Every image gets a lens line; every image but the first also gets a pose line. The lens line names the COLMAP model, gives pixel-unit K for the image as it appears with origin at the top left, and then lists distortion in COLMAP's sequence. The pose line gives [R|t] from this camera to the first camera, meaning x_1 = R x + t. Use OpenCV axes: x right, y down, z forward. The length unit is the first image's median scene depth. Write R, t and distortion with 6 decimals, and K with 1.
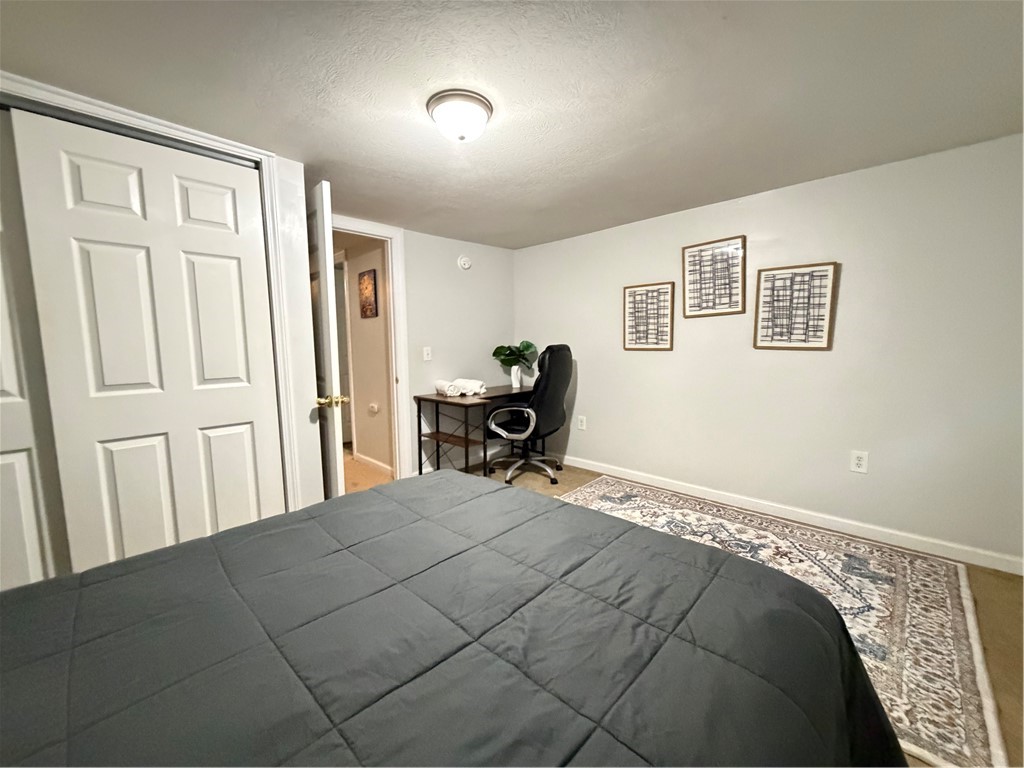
lens RADIAL K [[412.3, 0, 511.7], [0, 412.3, 382.8], [0, 0, 1]] dist [0.001979, -0.000407]
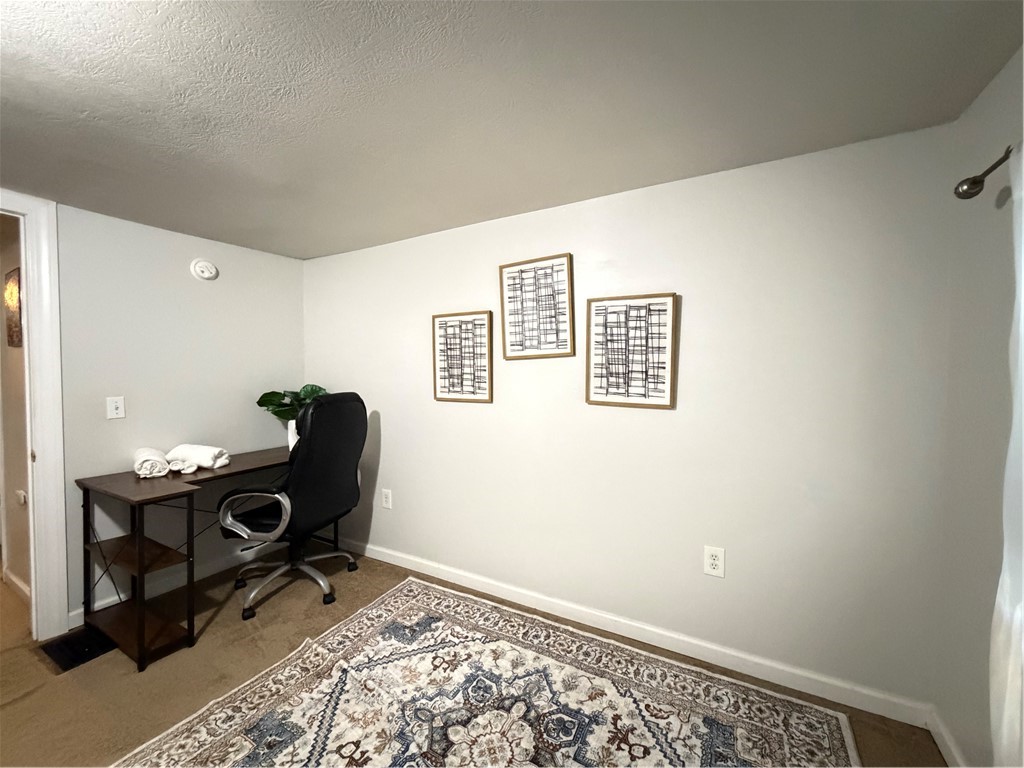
lens RADIAL K [[412.3, 0, 512.4], [0, 412.3, 381.7], [0, 0, 1]] dist [0.001979, -0.000407]
pose [[0.965542, 0.006331, 0.260172, 0.258587], [0.013832, 0.997043, -0.075594, -0.066702], [-0.259881, 0.076588, 0.962599, 0.310036]]
